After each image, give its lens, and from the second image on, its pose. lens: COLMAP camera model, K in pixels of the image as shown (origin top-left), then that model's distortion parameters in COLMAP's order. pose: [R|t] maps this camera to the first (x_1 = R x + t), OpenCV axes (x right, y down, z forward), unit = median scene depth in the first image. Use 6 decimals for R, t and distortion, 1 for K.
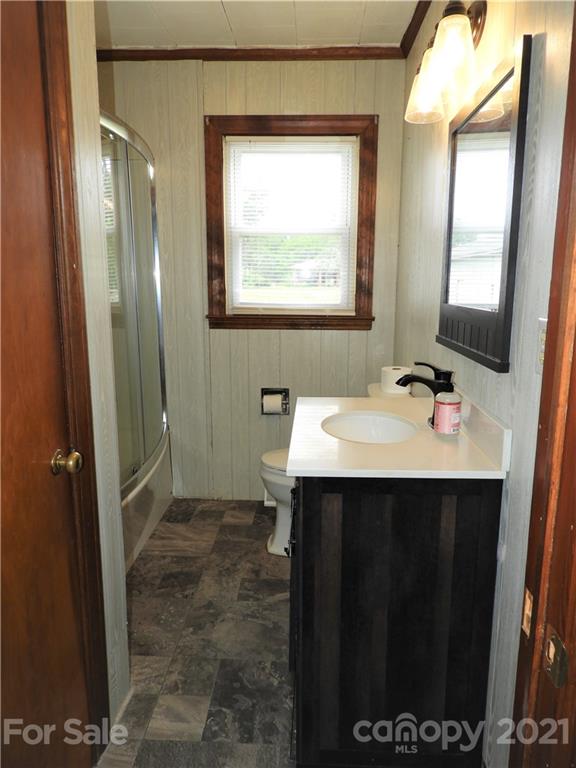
lens RADIAL K [[543.9, 0, 286.0], [0, 543.9, 381.1], [0, 0, 1]] dist [0.007223, -0.007613]
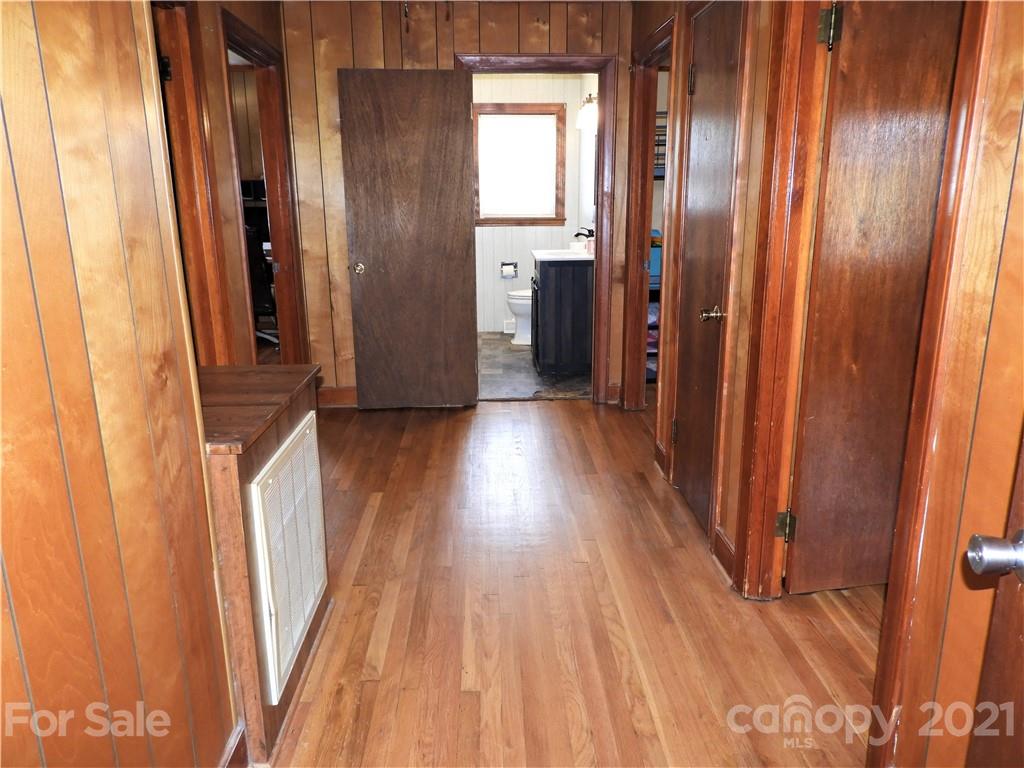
lens RADIAL K [[725.2, 0, 513.4], [0, 725.2, 382.5], [0, 0, 1]] dist [0.007223, -0.007613]
pose [[0.996633, -0.027993, 0.077066, -0.201772], [0.023417, 0.997945, 0.059652, 0.265938], [-0.078578, -0.057646, 0.995240, -1.341402]]
